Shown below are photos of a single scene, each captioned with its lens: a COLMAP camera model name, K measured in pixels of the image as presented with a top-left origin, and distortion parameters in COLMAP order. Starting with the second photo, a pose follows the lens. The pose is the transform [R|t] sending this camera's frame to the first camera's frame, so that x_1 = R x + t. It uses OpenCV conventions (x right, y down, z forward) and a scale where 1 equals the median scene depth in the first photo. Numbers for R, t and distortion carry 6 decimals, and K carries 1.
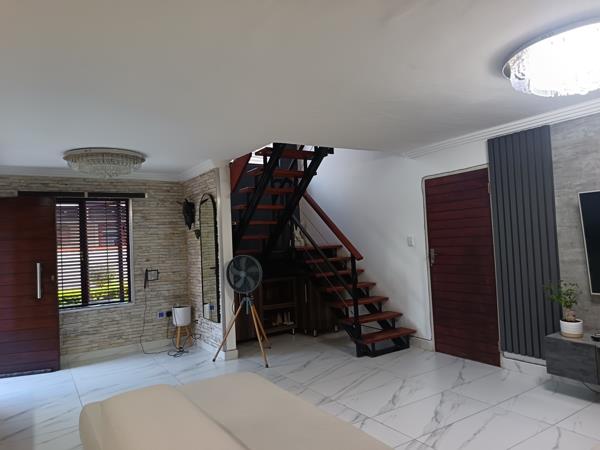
lens RADIAL K [[412.3, 0, 300.5], [0, 412.3, 226.6], [0, 0, 1]] dist [0.005418, -0.003191]
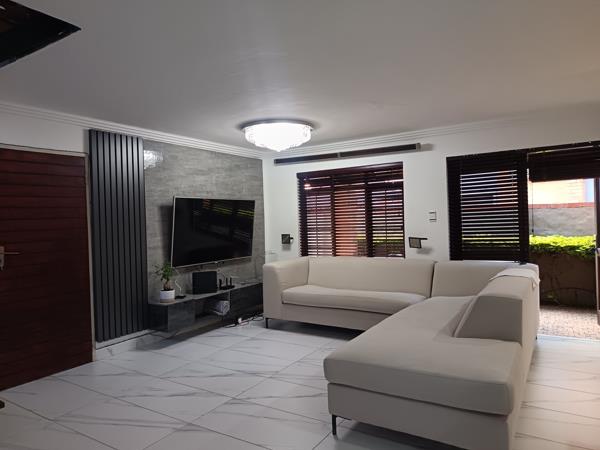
lens RADIAL K [[412.3, 0, 300.4], [0, 412.3, 222.9], [0, 0, 1]] dist [0.005418, -0.003191]
pose [[-0.416621, 0.053870, 0.907483, -0.727414], [0.018322, 0.998538, -0.050864, 0.081253], [-0.908895, -0.004564, -0.416999, 1.112707]]
